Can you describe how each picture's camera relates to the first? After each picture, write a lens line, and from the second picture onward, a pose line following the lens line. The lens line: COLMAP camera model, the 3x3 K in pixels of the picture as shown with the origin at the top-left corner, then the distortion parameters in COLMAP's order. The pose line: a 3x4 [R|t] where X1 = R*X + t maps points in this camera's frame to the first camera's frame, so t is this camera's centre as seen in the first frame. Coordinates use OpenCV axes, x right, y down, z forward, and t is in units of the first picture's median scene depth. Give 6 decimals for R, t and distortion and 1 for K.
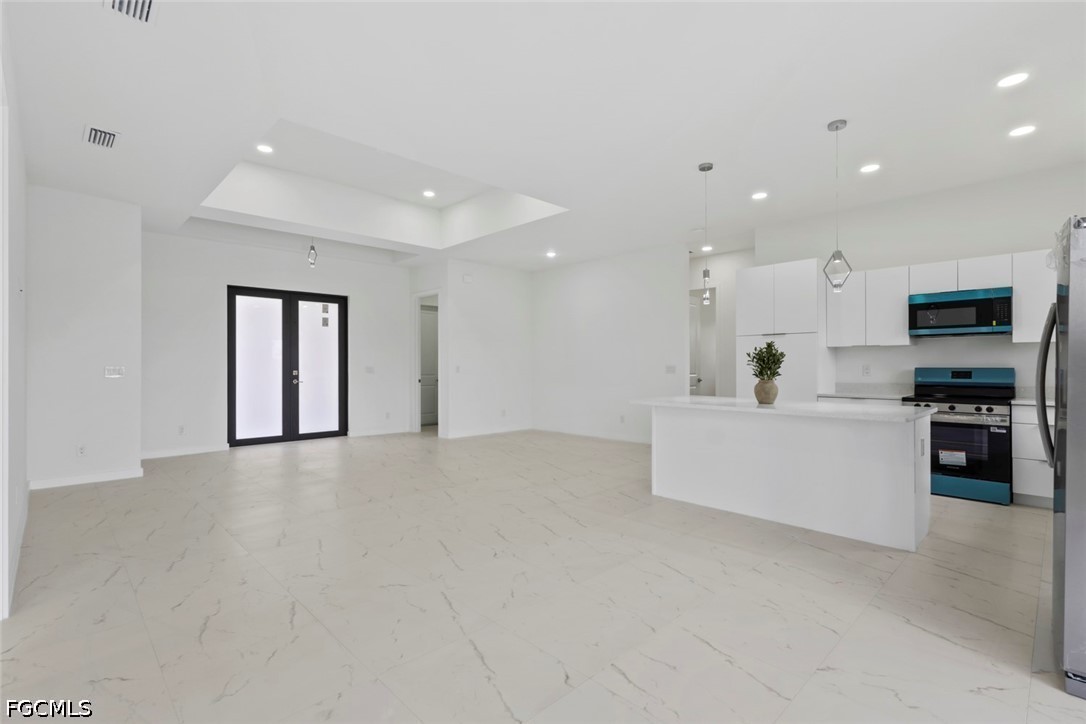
lens RADIAL K [[504.8, 0, 540.9], [0, 504.8, 357.0], [0, 0, 1]] dist [0.004427, 0.000568]
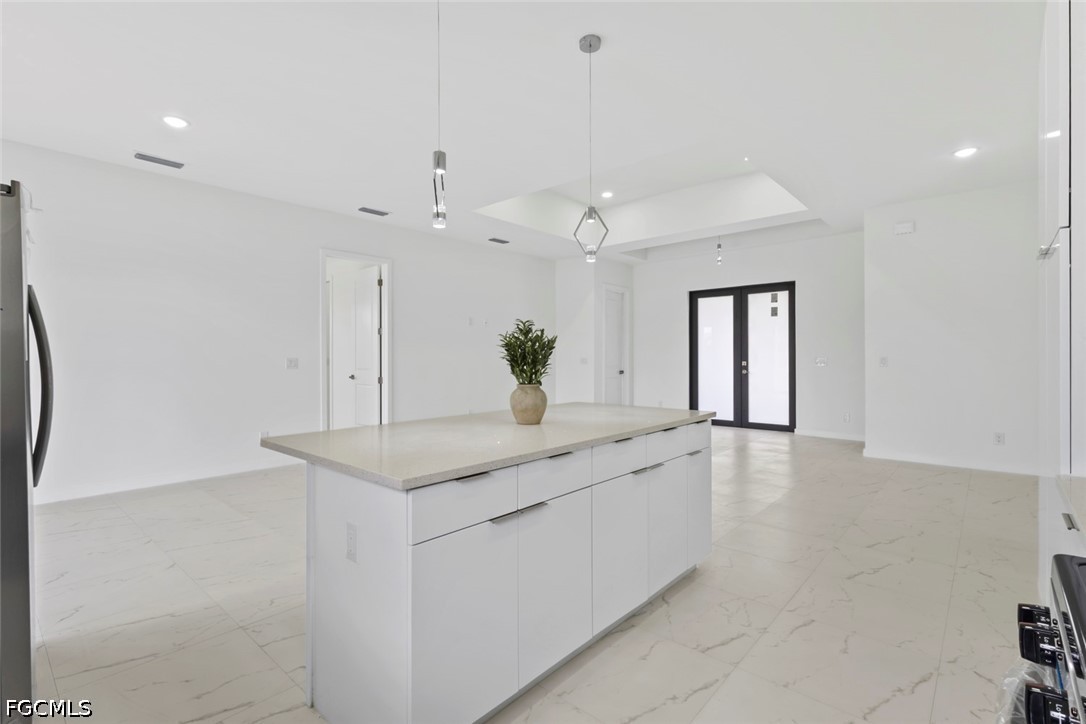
lens RADIAL K [[504.8, 0, 540.9], [0, 504.8, 357.0], [0, 0, 1]] dist [0.004427, 0.000568]
pose [[0.078714, 0.002251, -0.996895, 0.566242], [0.019199, 0.999809, 0.003774, 0.006068], [0.996712, -0.019436, 0.078656, 0.527089]]
